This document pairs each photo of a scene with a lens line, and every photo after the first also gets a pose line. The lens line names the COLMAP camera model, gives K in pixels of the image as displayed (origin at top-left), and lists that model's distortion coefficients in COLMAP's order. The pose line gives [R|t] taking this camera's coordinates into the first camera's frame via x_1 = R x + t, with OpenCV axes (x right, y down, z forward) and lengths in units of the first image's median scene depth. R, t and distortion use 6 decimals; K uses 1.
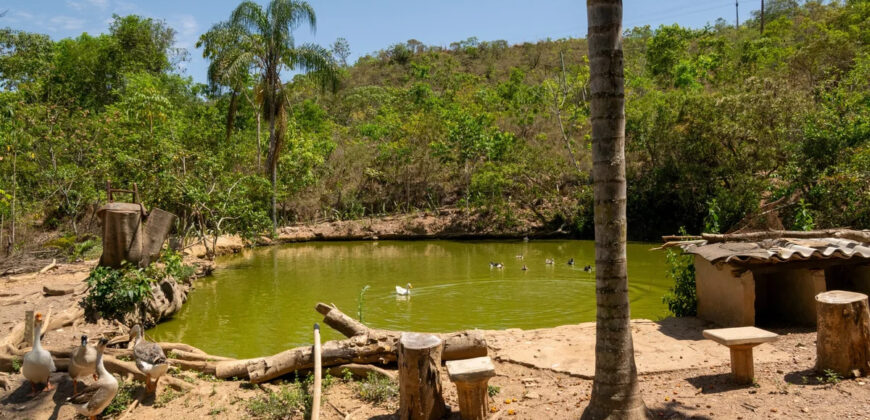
lens RADIAL K [[710.0, 0, 435.0], [0, 710.0, 210.0], [0, 0, 1]] dist [-0.003219, -0.003430]
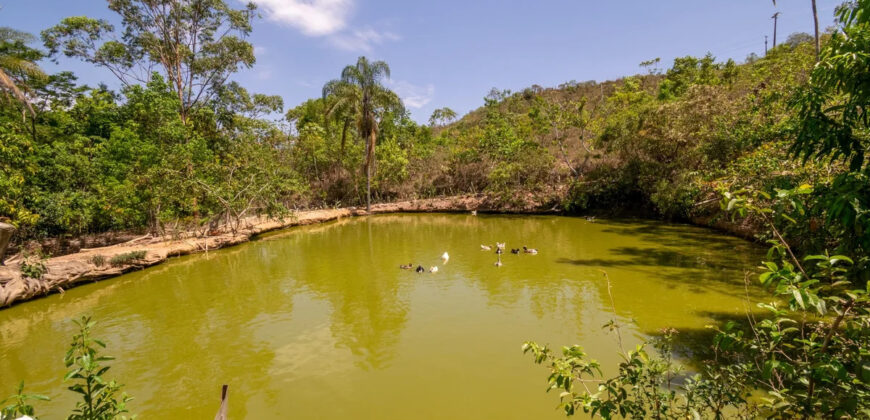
lens RADIAL K [[379.2, 0, 435.0], [0, 379.2, 210.0], [0, 0, 1]] dist [-0.000566, -0.000131]
pose [[0.945481, 0.020945, -0.325004, 0.191979], [0.002020, 0.997534, 0.070163, -0.022384], [0.325672, -0.066994, 0.943106, 0.201577]]
